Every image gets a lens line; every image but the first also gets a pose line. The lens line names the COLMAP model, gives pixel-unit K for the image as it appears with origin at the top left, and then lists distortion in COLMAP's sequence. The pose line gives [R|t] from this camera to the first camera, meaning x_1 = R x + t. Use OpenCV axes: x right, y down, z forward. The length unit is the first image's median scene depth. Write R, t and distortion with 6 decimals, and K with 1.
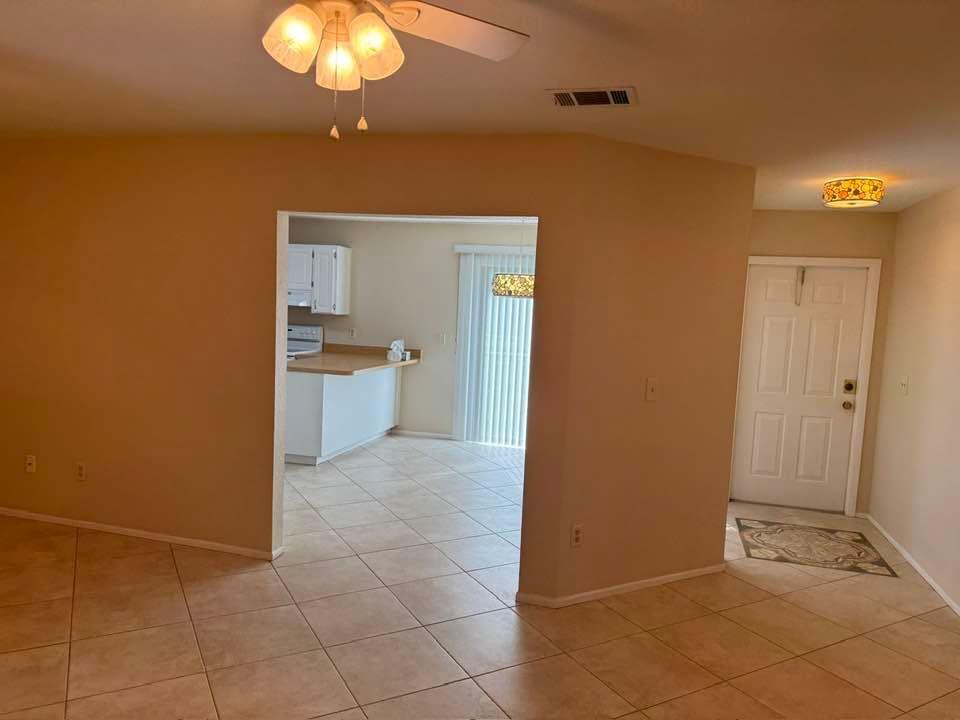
lens RADIAL K [[676.9, 0, 480.3], [0, 676.9, 371.6], [0, 0, 1]] dist [0.001906, 0.002406]
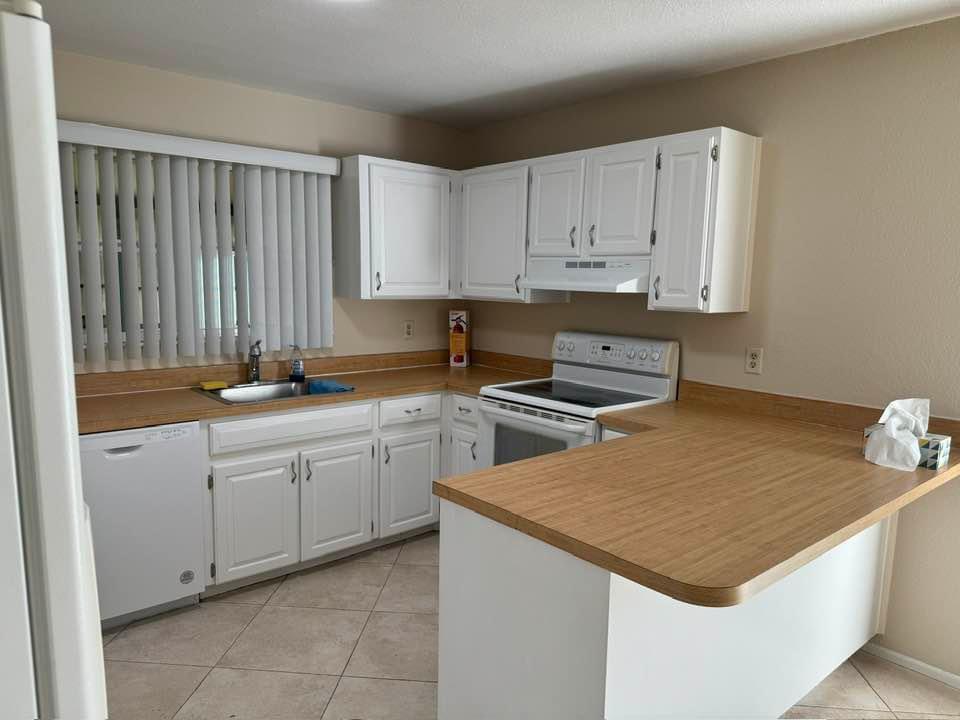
lens RADIAL K [[676.9, 0, 480.3], [0, 676.9, 371.6], [0, 0, 1]] dist [0.001906, 0.002406]
pose [[0.836191, 0.047079, -0.546414, -0.111633], [-0.034382, 0.998849, 0.033445, -0.059651], [0.547360, -0.009179, 0.836847, 0.610148]]
